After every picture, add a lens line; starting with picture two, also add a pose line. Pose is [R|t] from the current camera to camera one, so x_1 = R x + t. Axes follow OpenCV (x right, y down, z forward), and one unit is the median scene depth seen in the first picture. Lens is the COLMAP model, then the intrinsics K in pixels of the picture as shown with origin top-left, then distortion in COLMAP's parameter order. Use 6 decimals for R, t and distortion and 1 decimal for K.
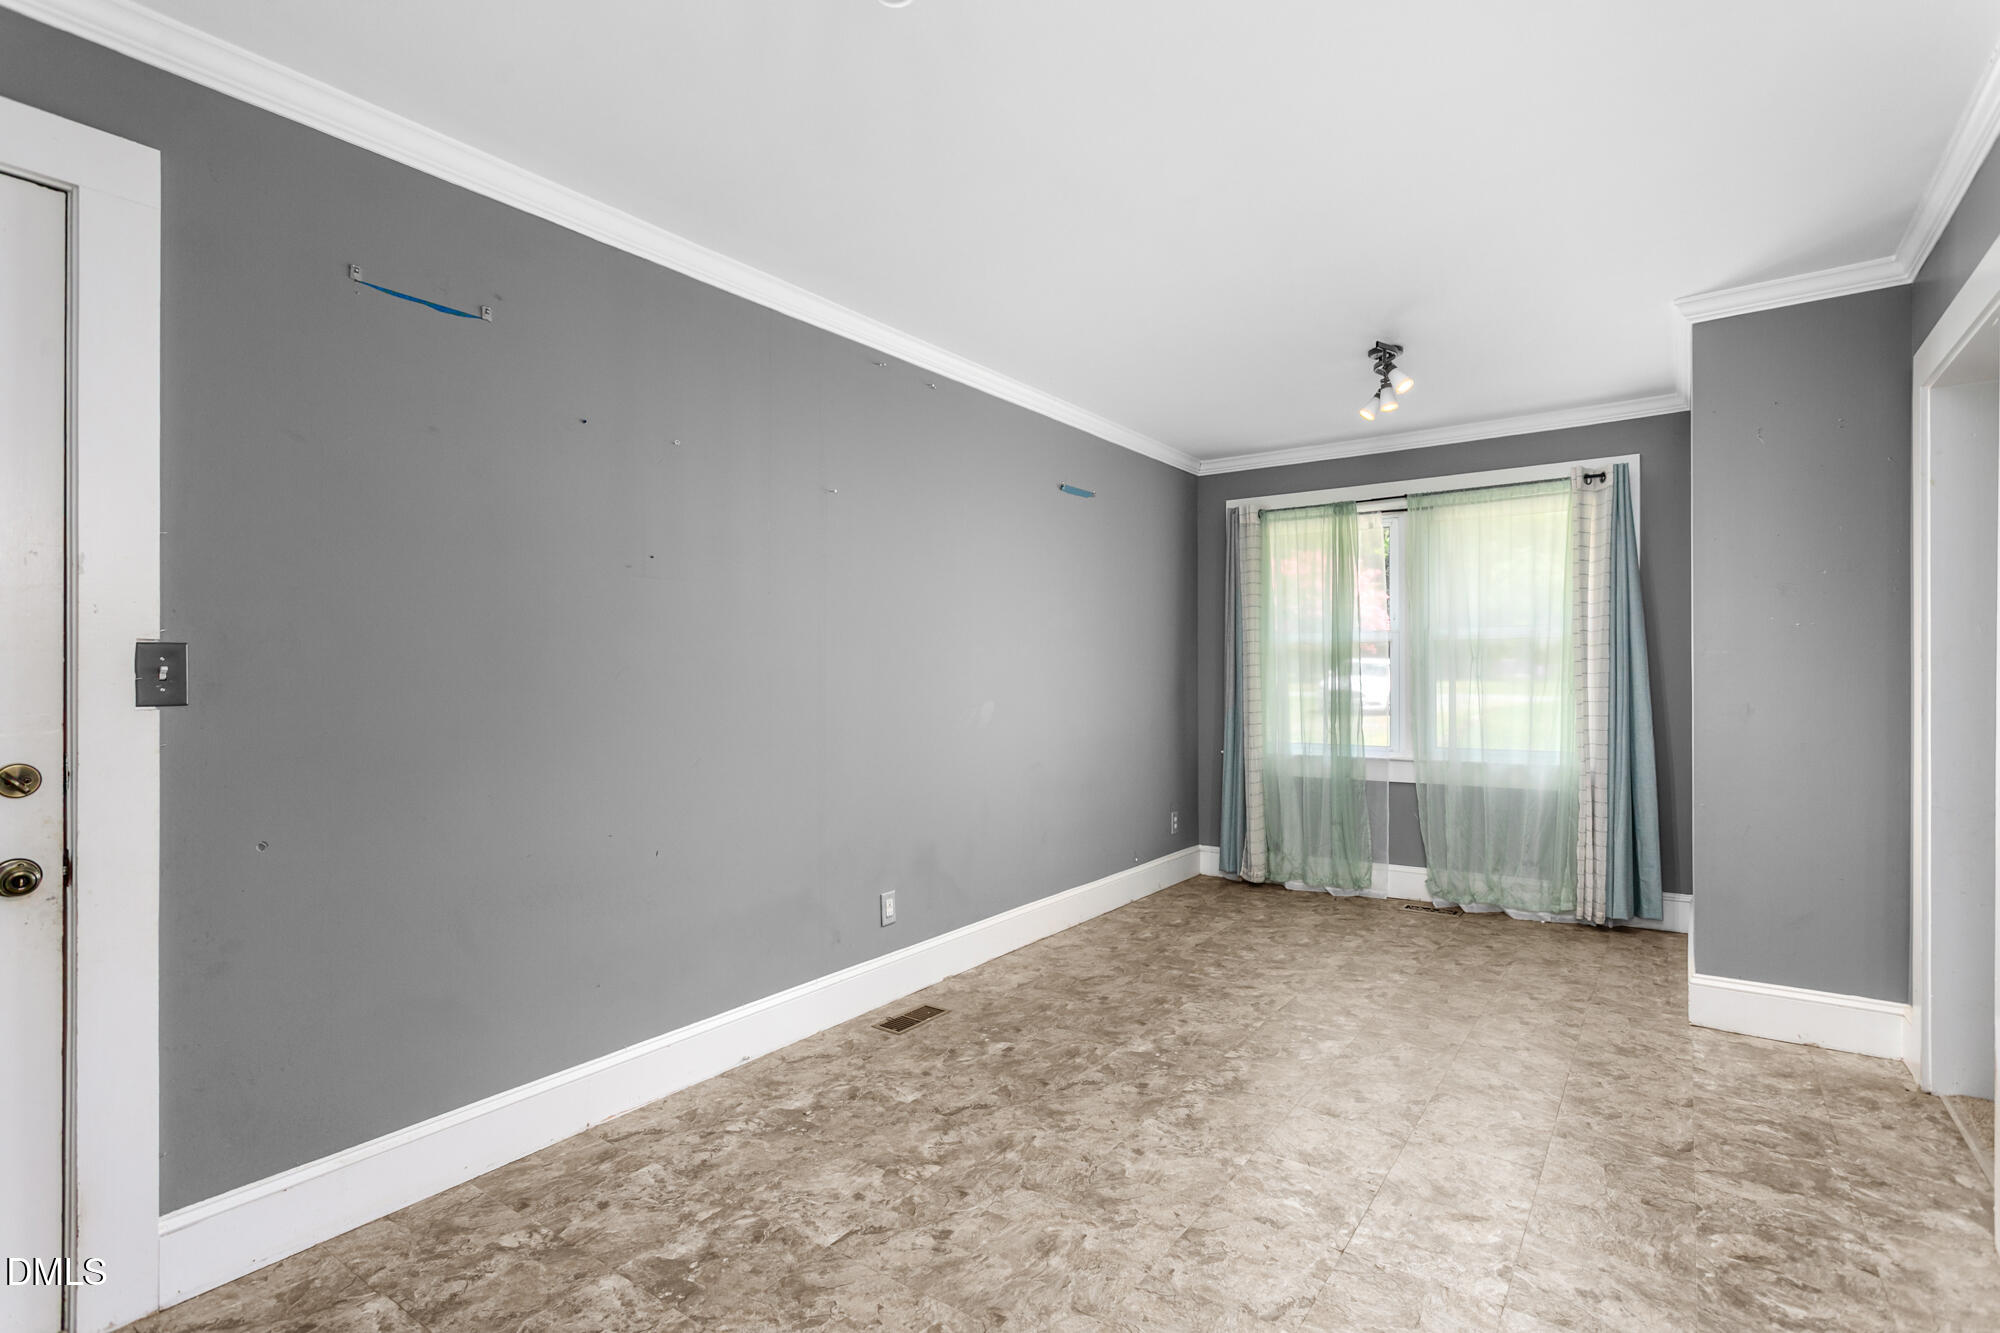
lens RADIAL K [[962.3, 0, 1000.8], [0, 962.3, 668.4], [0, 0, 1]] dist [-0.000837, 0.000299]
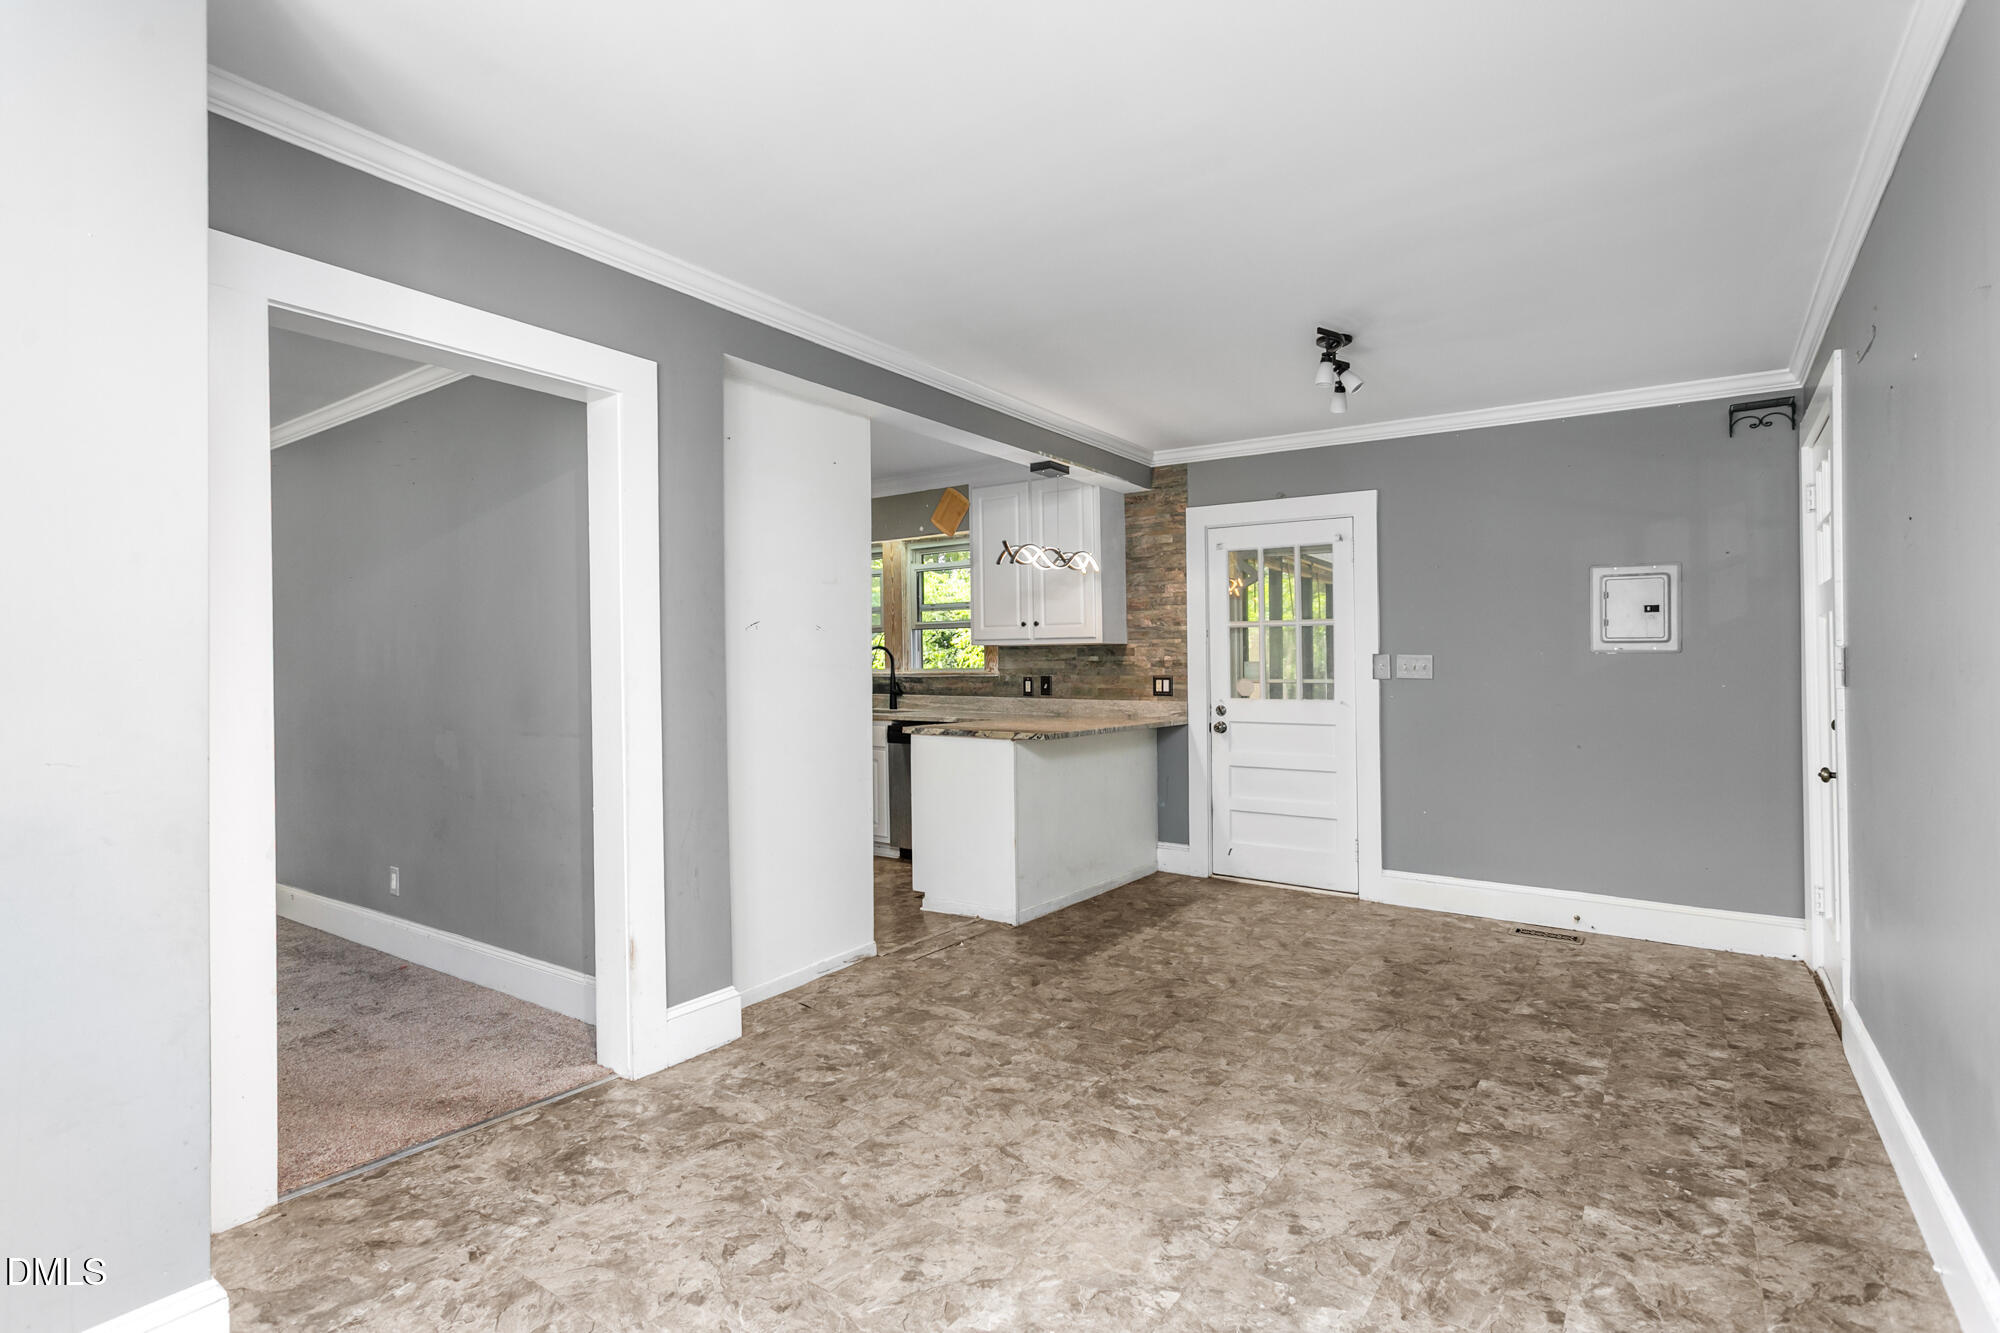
lens RADIAL K [[962.3, 0, 999.2], [0, 962.3, 667.4], [0, 0, 1]] dist [-0.000837, 0.000299]
pose [[-0.999951, 0.002531, -0.009555, 0.445477], [0.002572, 0.999988, -0.004263, 0.013882], [0.009544, -0.004287, -0.999945, 2.036493]]
